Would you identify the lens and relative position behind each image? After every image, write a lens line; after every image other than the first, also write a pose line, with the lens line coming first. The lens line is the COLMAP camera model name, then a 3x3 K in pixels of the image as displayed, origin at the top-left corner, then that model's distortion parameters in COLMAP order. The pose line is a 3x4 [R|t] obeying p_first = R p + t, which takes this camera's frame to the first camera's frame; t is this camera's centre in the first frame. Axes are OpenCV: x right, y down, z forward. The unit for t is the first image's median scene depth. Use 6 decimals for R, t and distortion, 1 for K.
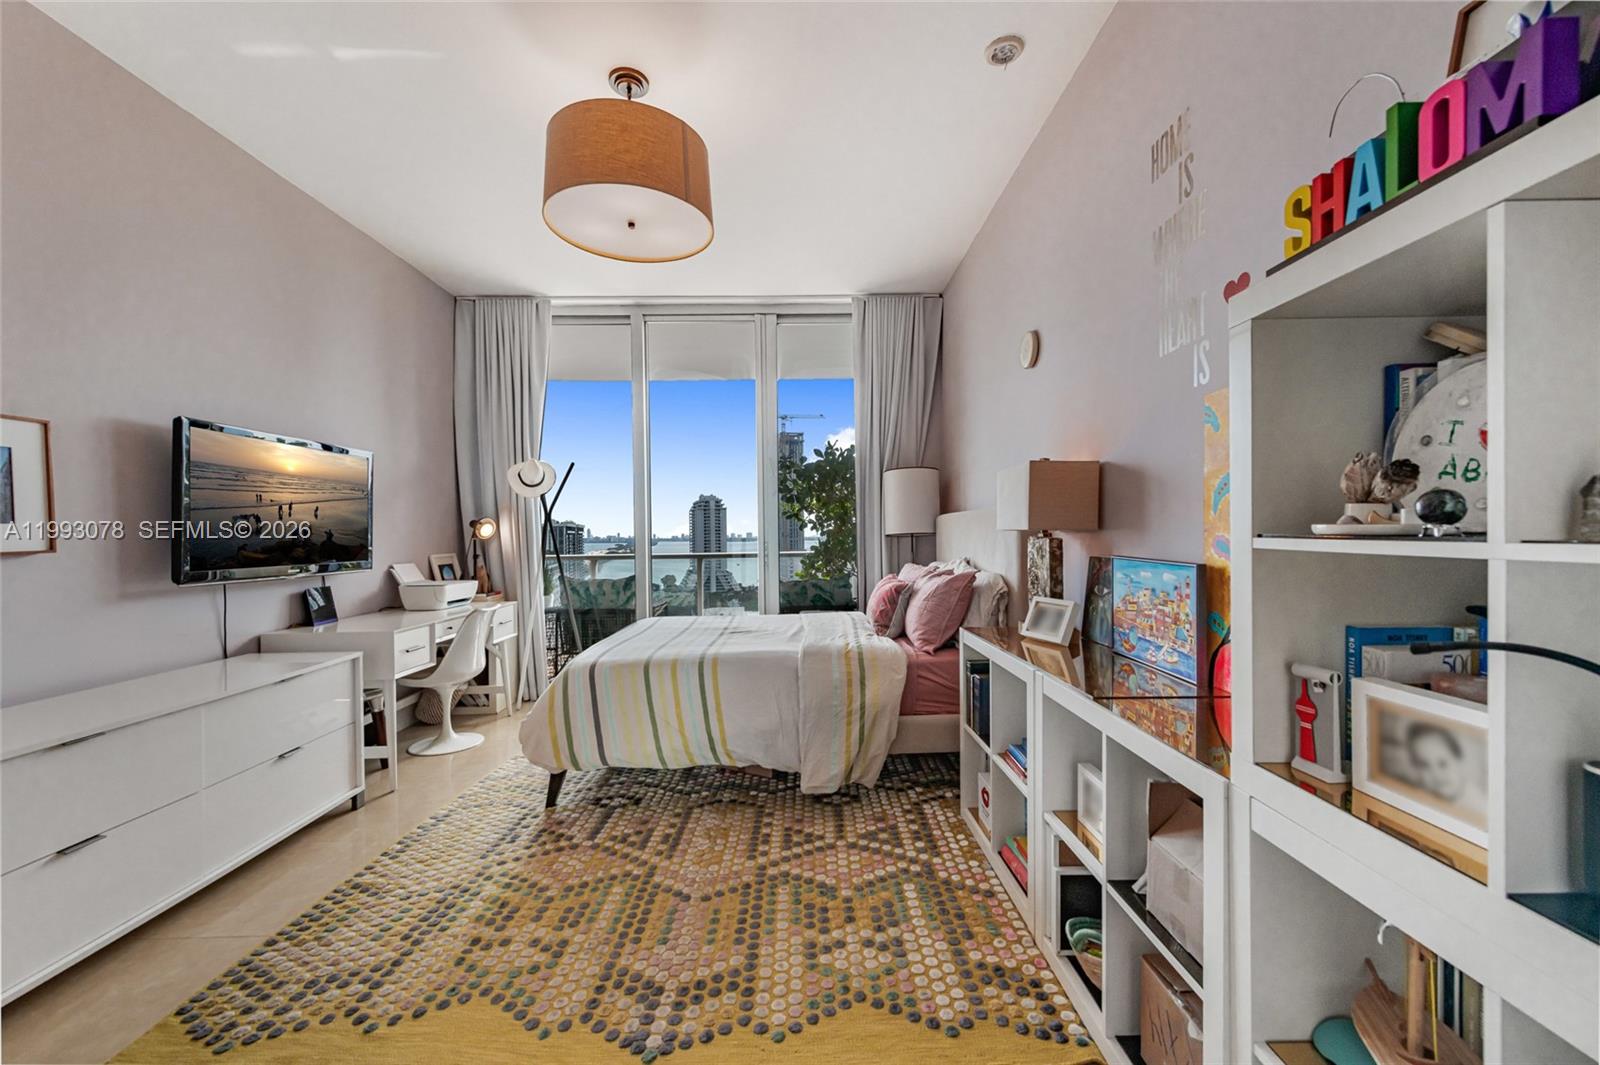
lens RADIAL K [[624.4, 0, 806.5], [0, 624.4, 533.4], [0, 0, 1]] dist [0.014892, -0.004651]
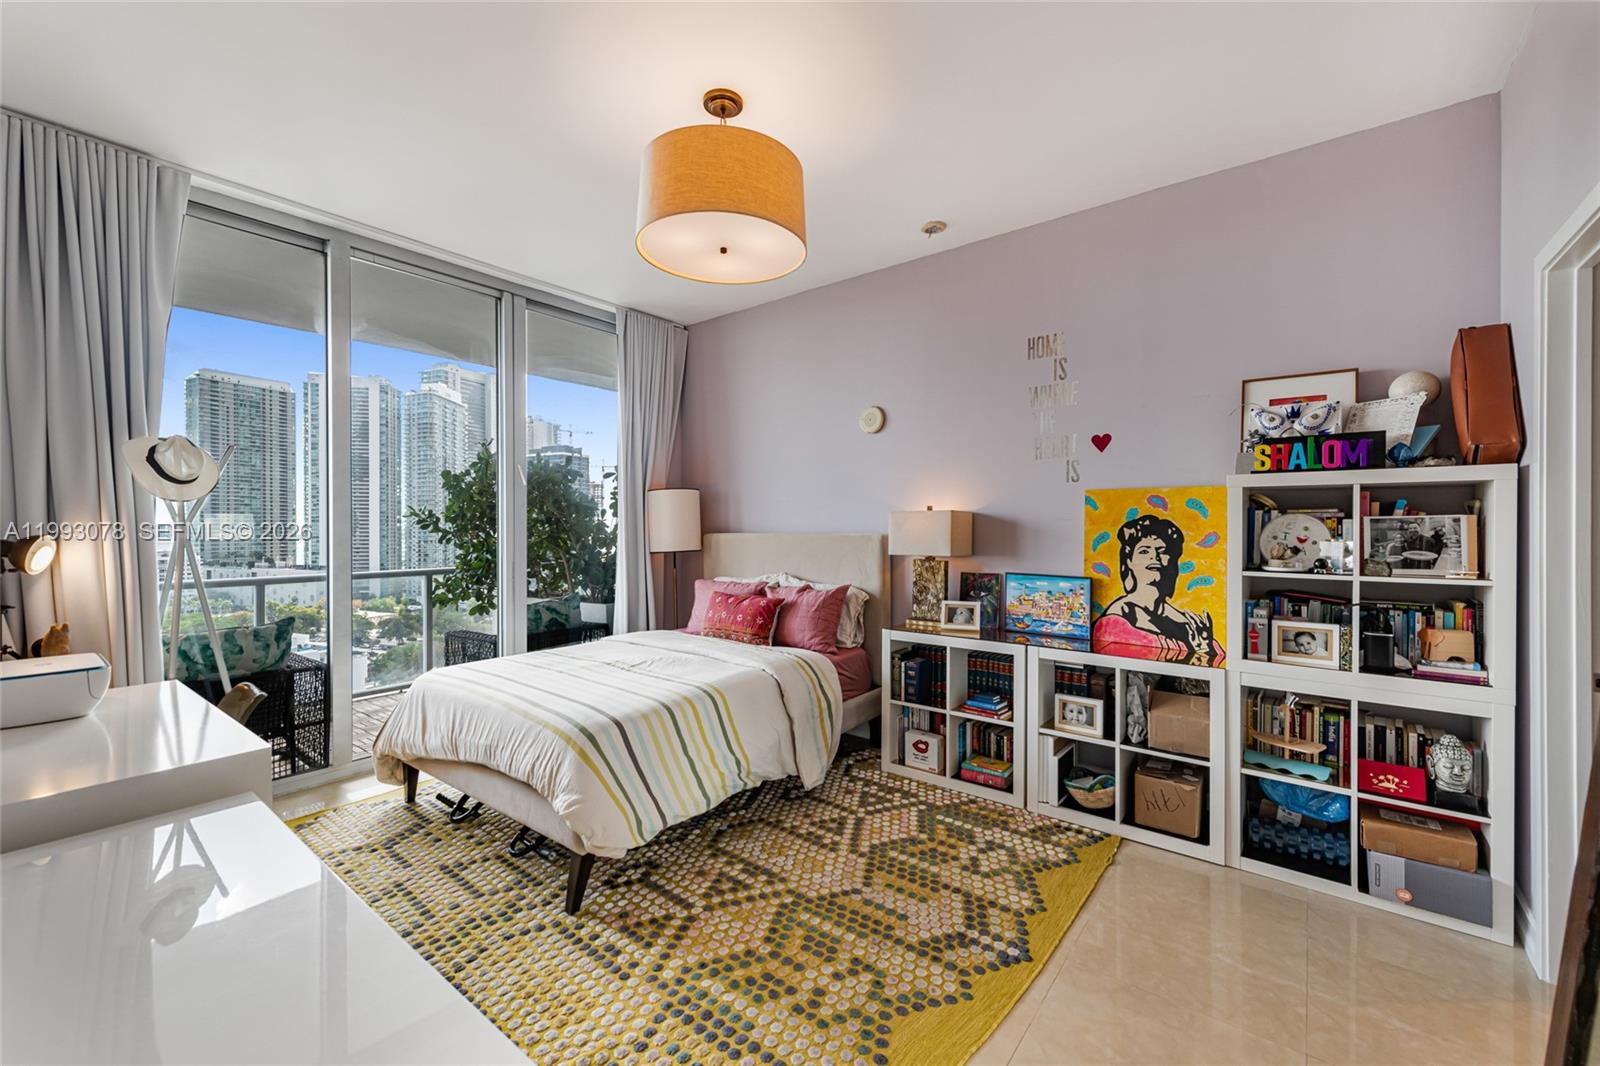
lens RADIAL K [[642.9, 0, 800.8], [0, 642.9, 524.7], [0, 0, 1]] dist [0.010490, -0.000372]
pose [[0.634172, 0.012580, 0.773090, -1.021813], [-0.005129, 0.999914, -0.012064, -0.059073], [-0.773175, 0.003685, 0.634182, 0.294311]]
